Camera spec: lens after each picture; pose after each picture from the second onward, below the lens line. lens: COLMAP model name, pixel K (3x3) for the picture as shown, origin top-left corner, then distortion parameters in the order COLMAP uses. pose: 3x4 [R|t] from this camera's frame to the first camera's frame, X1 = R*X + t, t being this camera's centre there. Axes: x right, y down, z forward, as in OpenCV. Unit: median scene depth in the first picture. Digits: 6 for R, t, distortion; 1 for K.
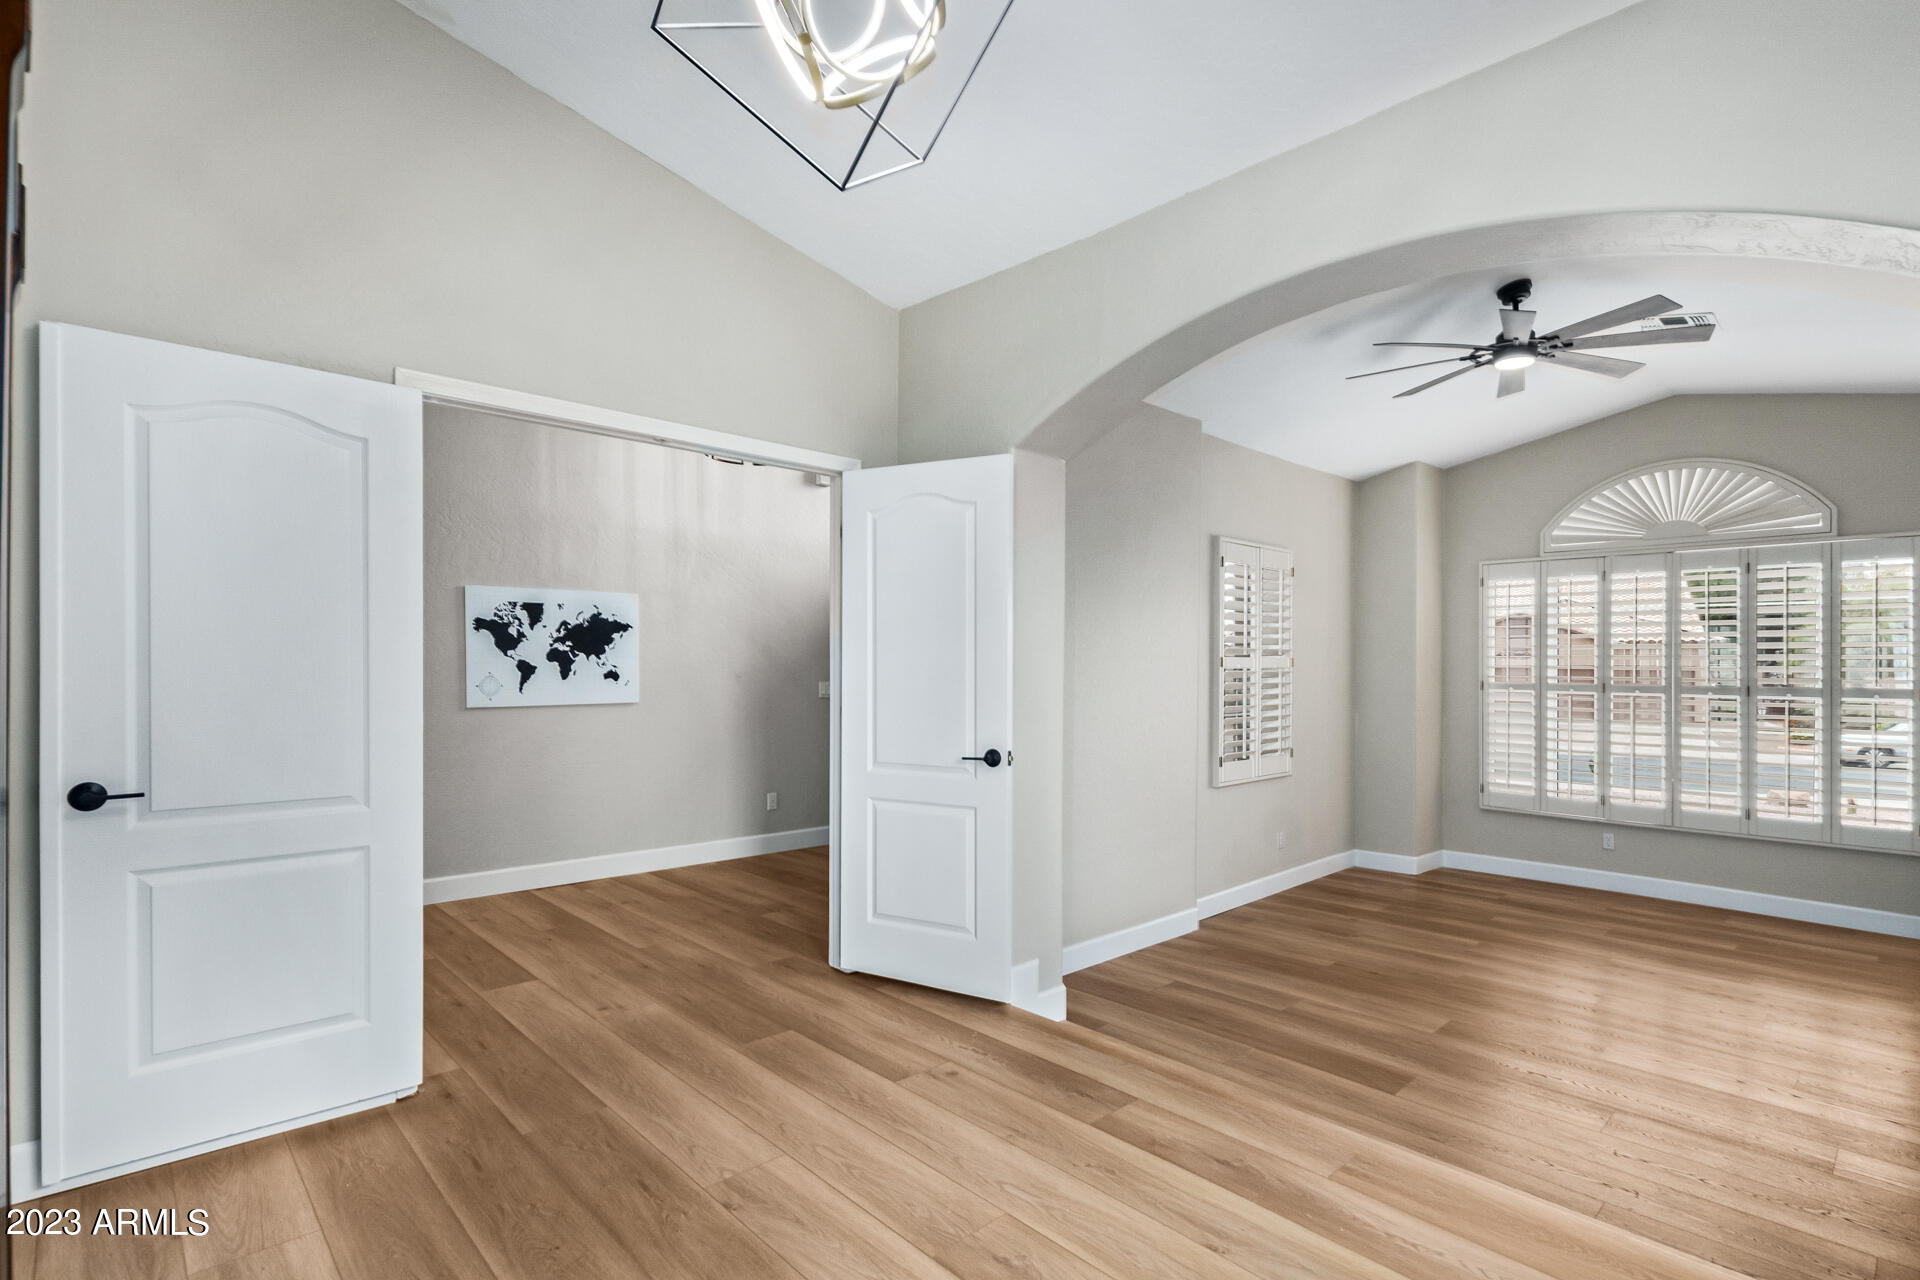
lens RADIAL K [[934.1, 0, 960.5], [0, 934.1, 655.1], [0, 0, 1]] dist [0.025140, -0.001228]
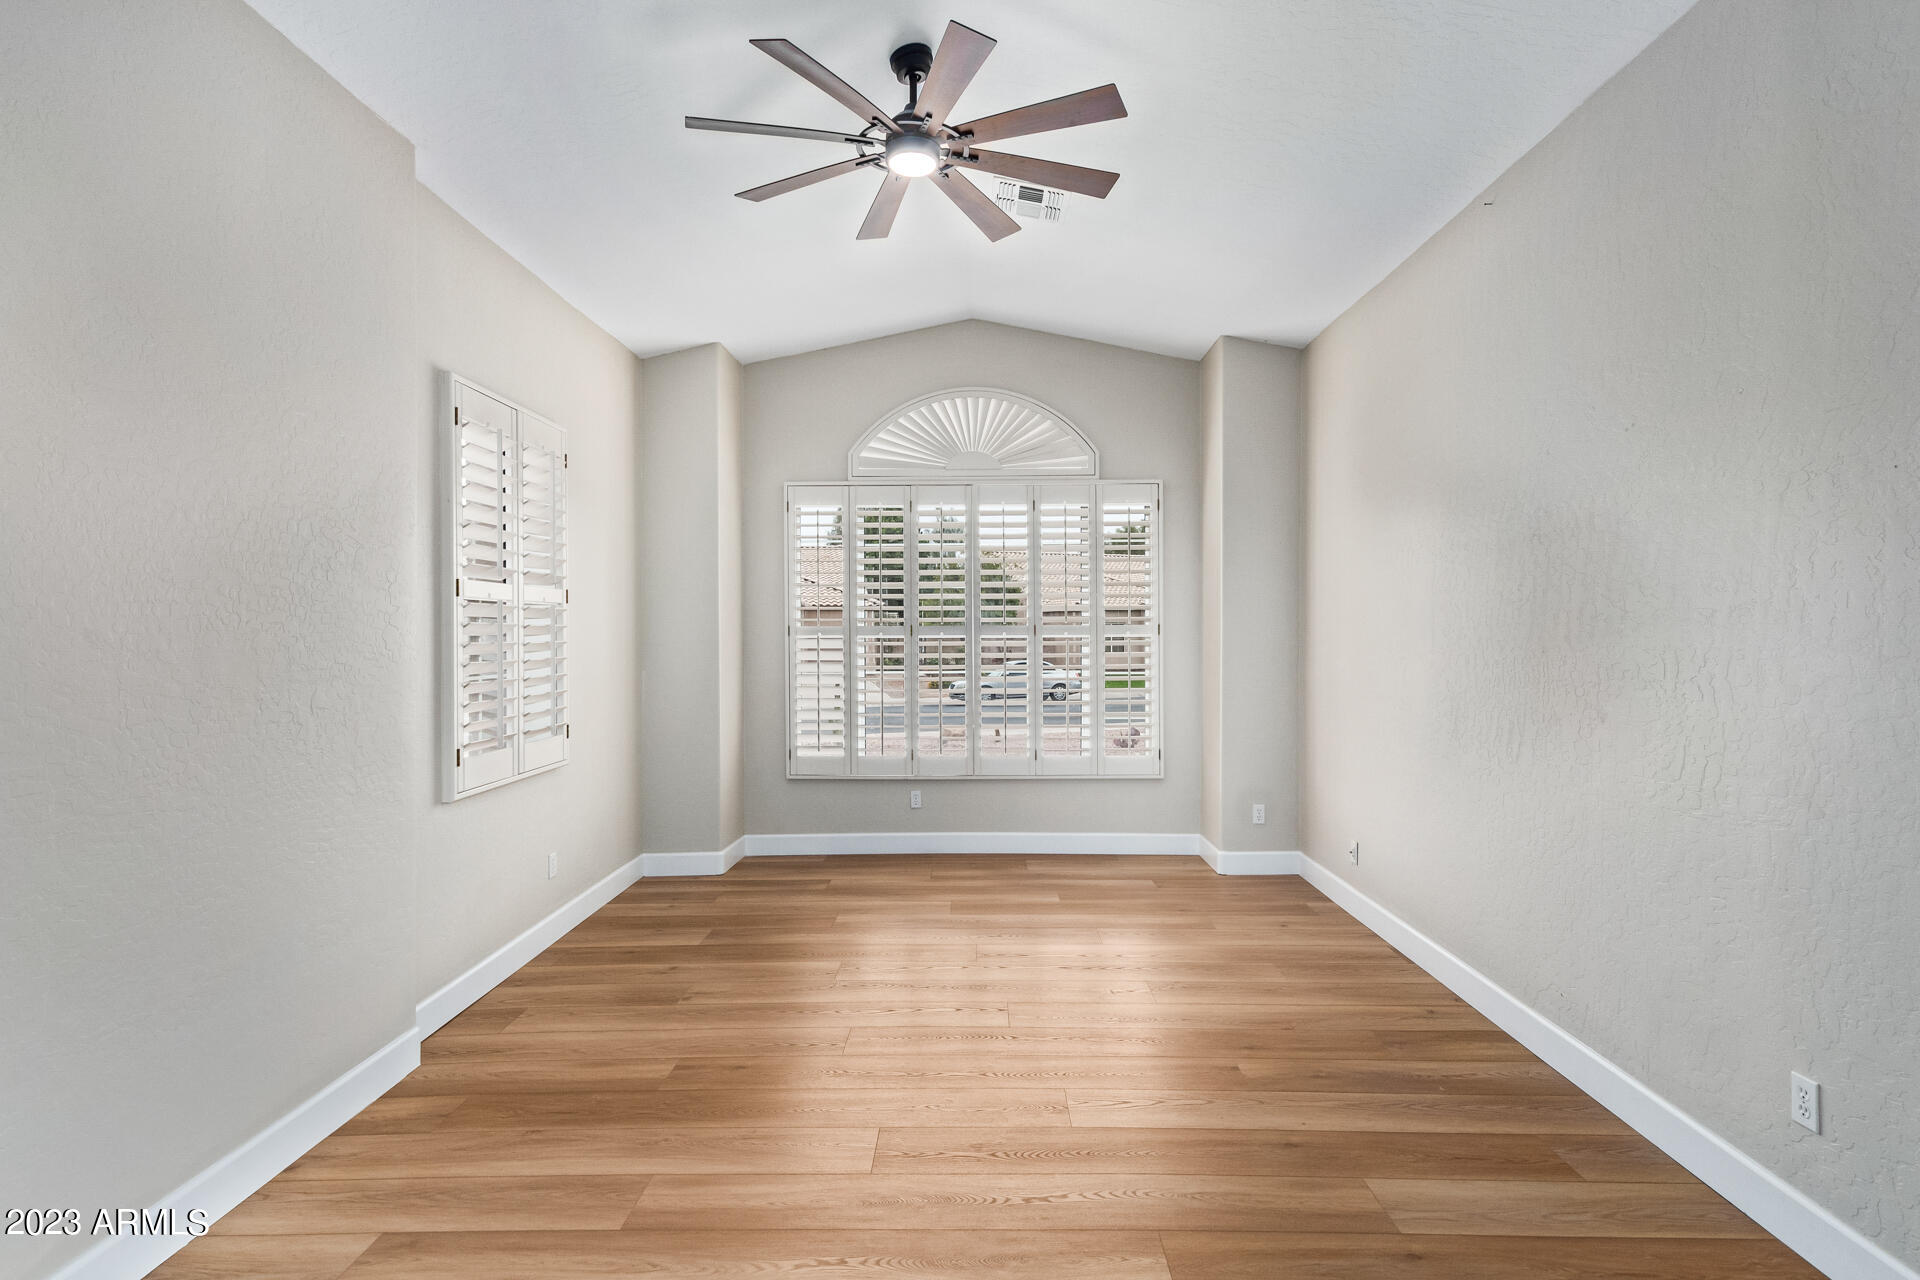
lens RADIAL K [[934.1, 0, 963.6], [0, 934.1, 644.5], [0, 0, 1]] dist [0.025140, -0.001228]
pose [[0.688707, -0.016382, 0.724854, 0.069209], [0.000422, 0.999754, 0.022194, 0.029617], [-0.725039, -0.014979, 0.688545, 0.361930]]
